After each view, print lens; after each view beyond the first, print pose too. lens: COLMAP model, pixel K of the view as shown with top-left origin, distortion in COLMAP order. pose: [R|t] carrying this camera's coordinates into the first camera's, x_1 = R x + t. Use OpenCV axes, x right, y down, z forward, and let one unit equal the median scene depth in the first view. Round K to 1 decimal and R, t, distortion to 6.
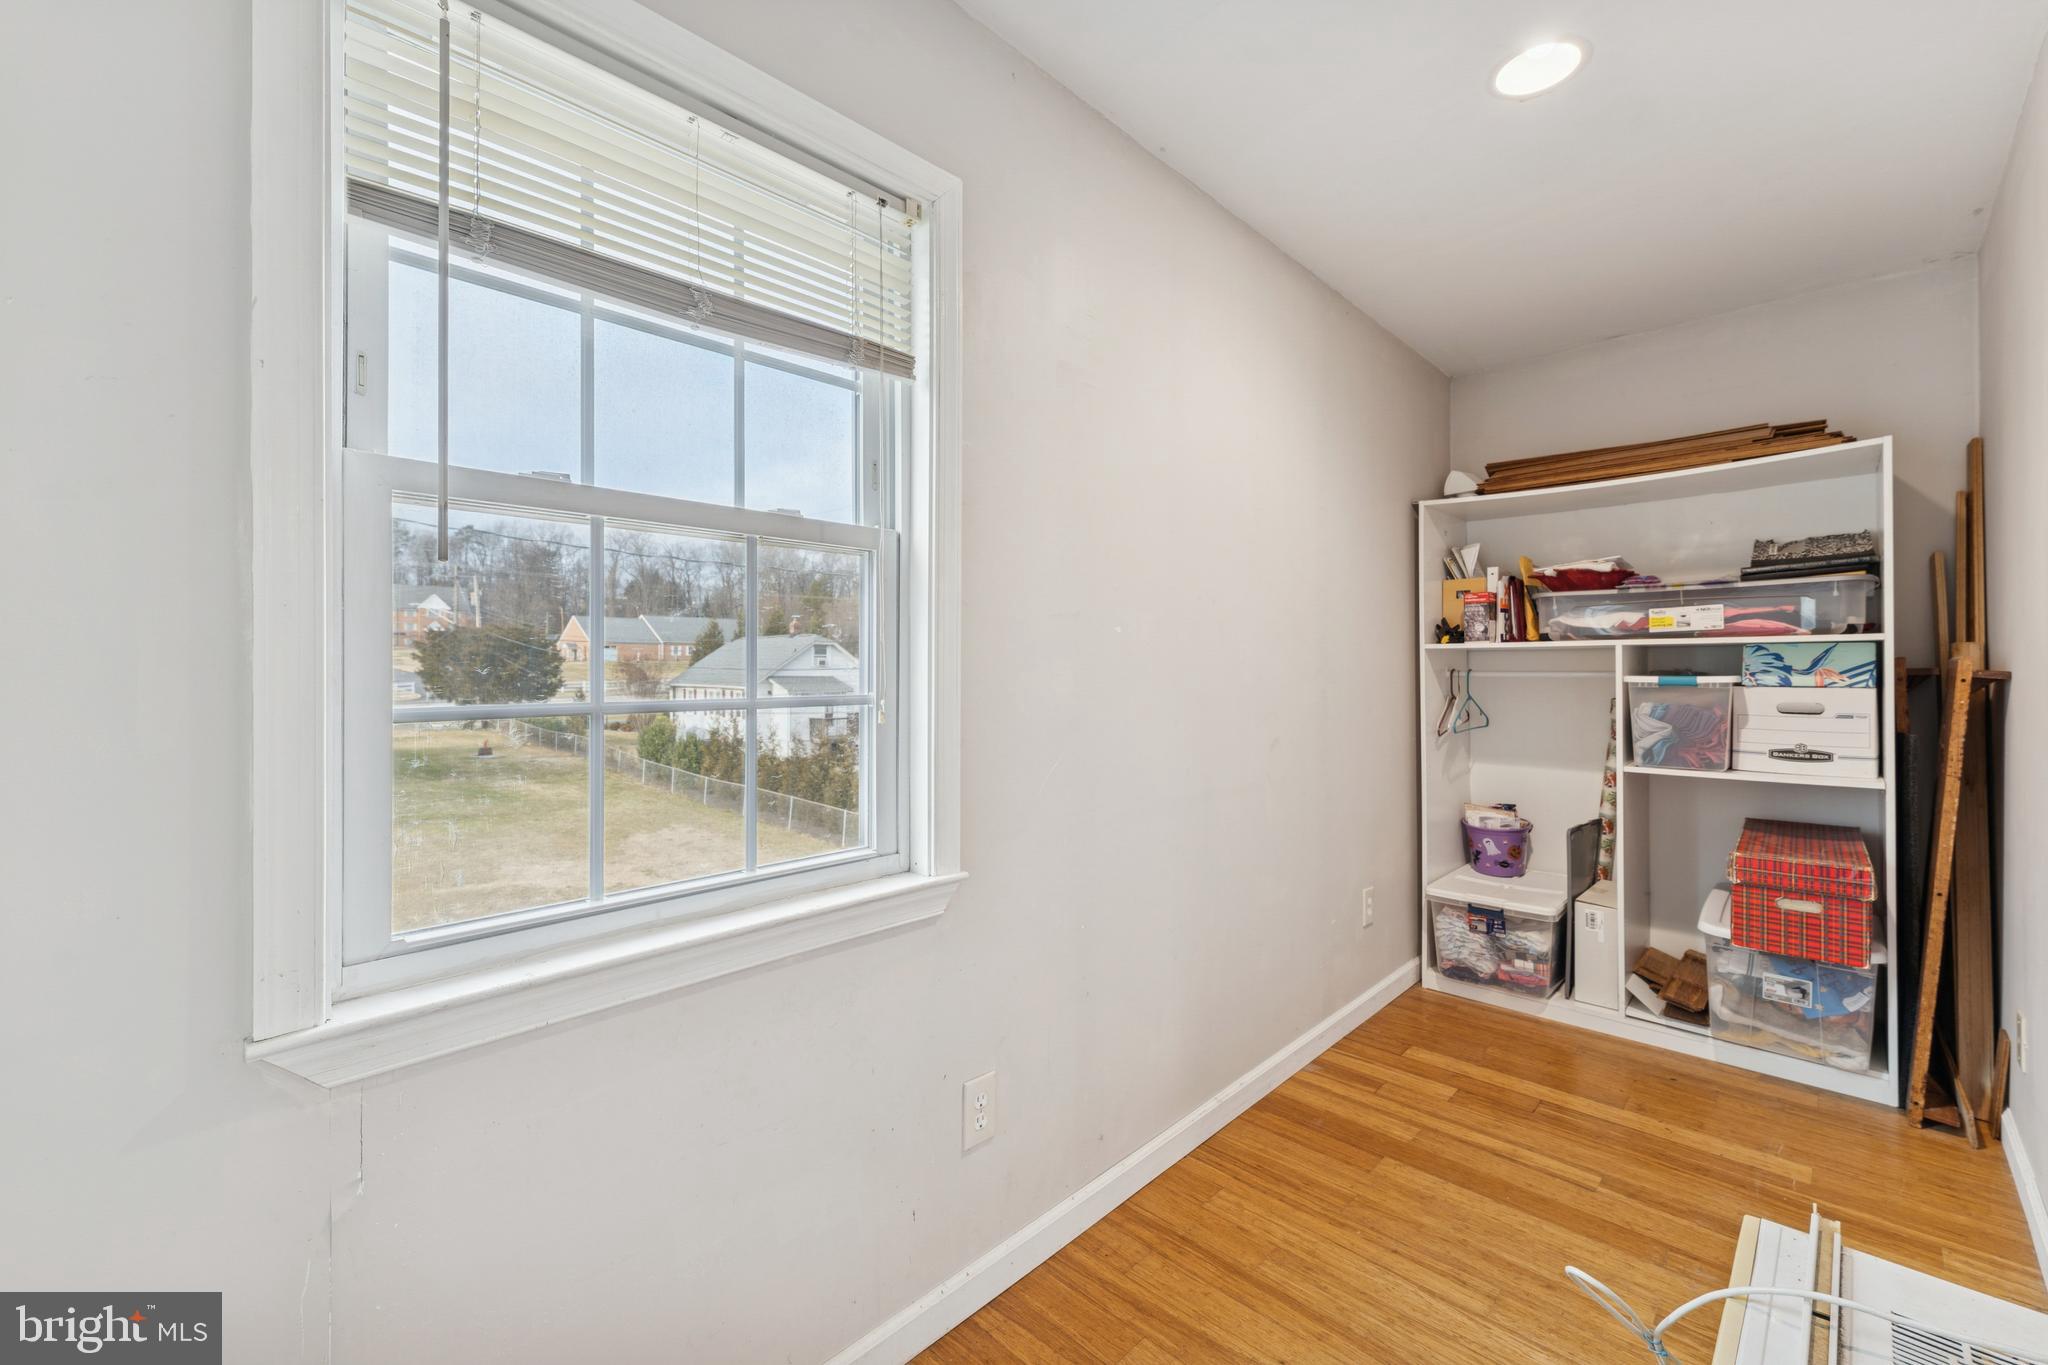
lens RADIAL K [[825.4, 0, 1015.4], [0, 825.4, 683.1], [0, 0, 1]] dist [-0.000607, 0.000013]
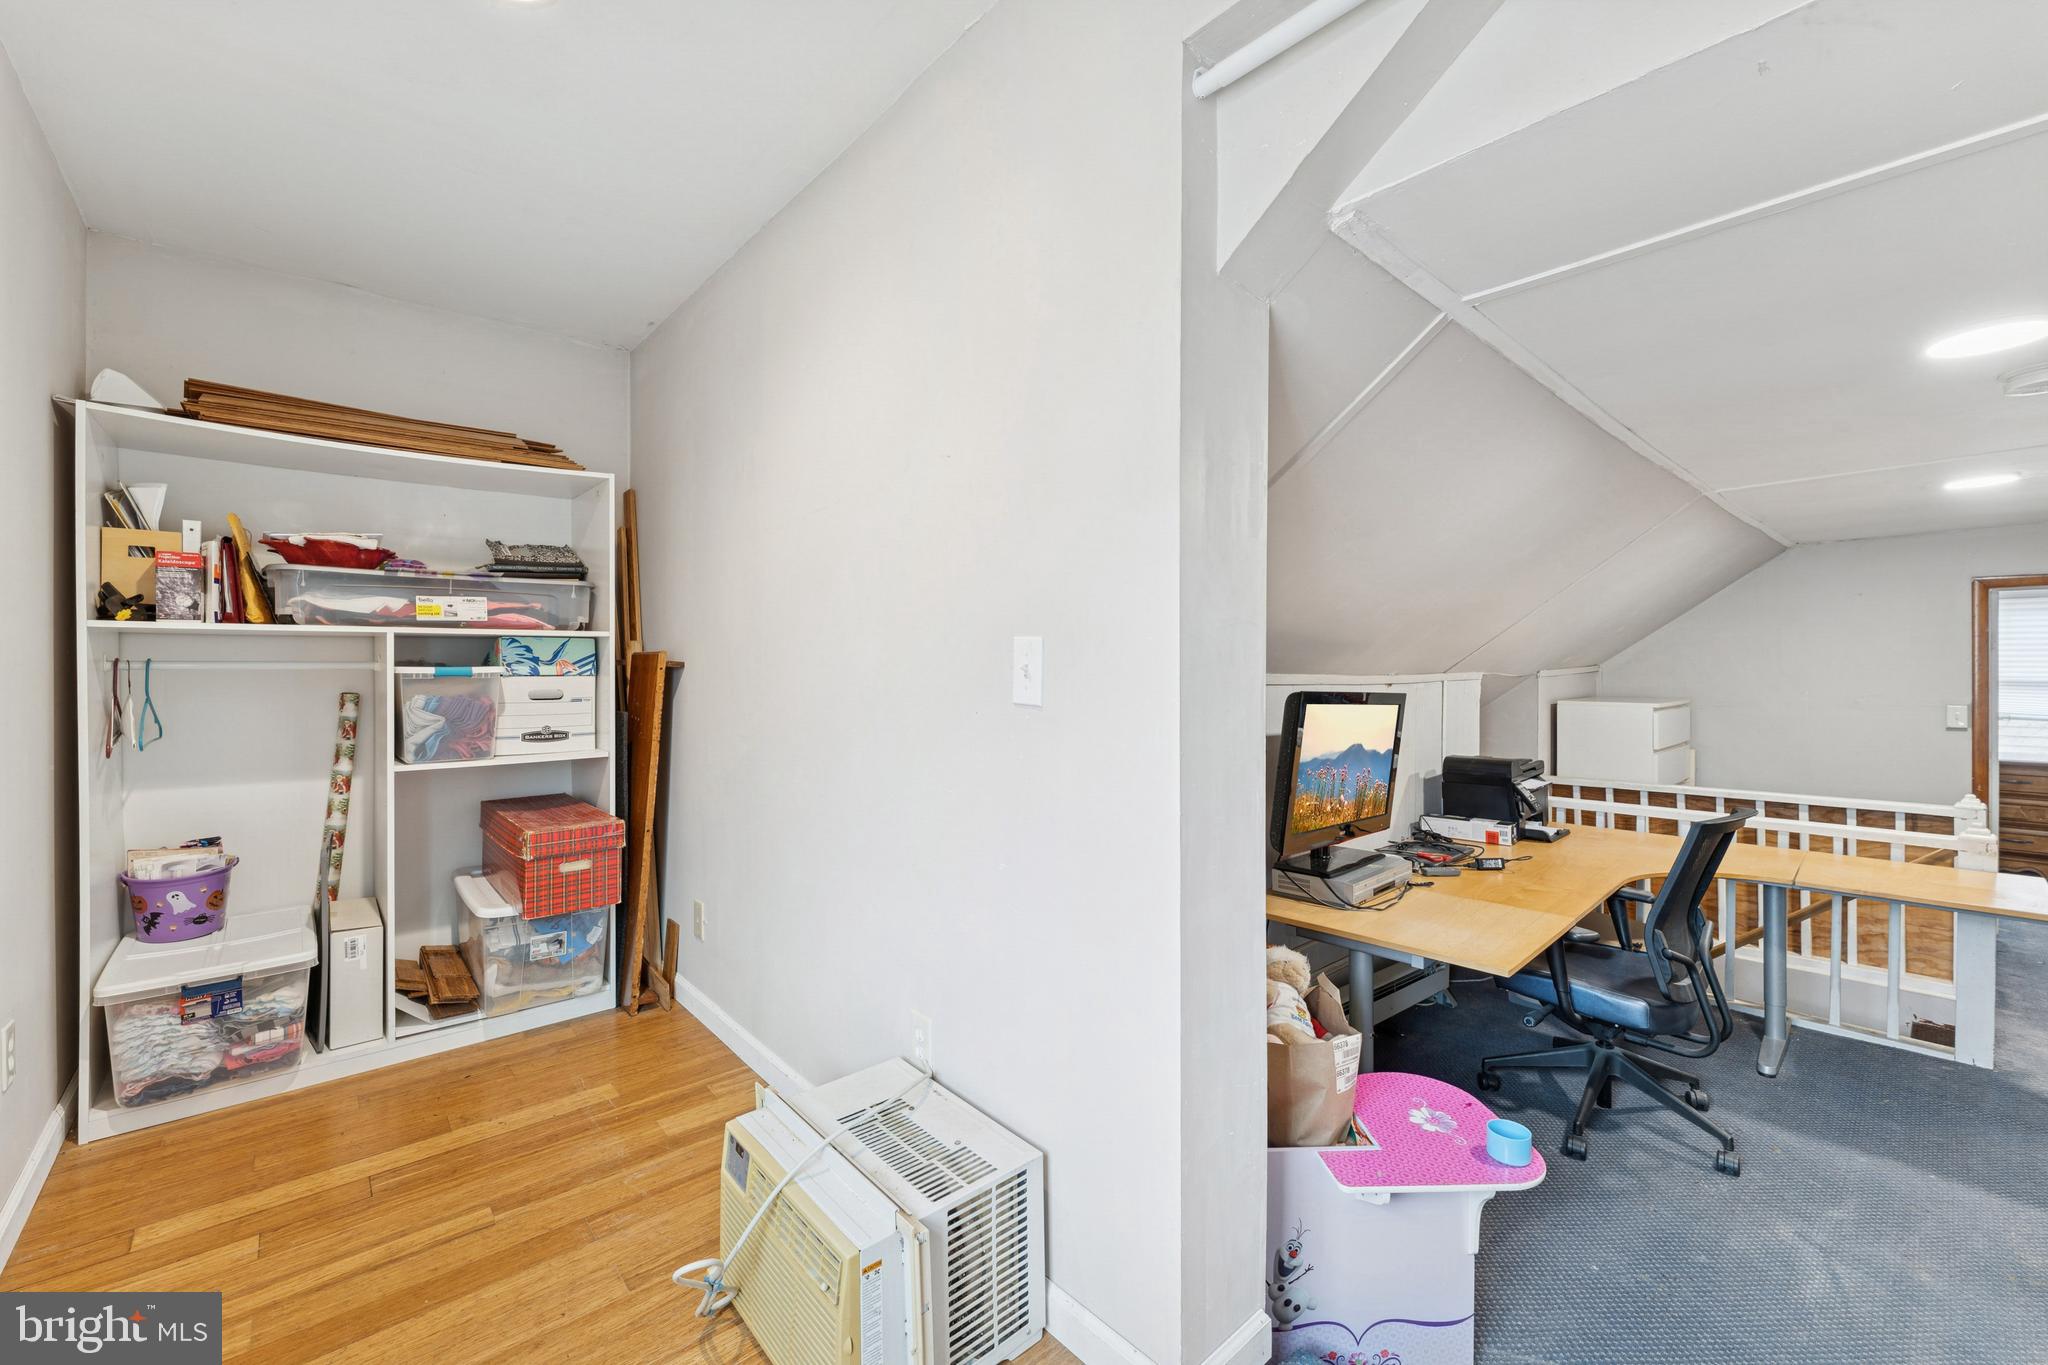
lens RADIAL K [[825.4, 0, 1015.4], [0, 825.4, 683.1], [0, 0, 1]] dist [-0.000607, 0.000013]
pose [[0.073393, -0.020257, 0.997097, -0.118345], [0.017094, 0.999672, 0.019052, 0.003598], [-0.997157, 0.015646, 0.073715, 0.251390]]
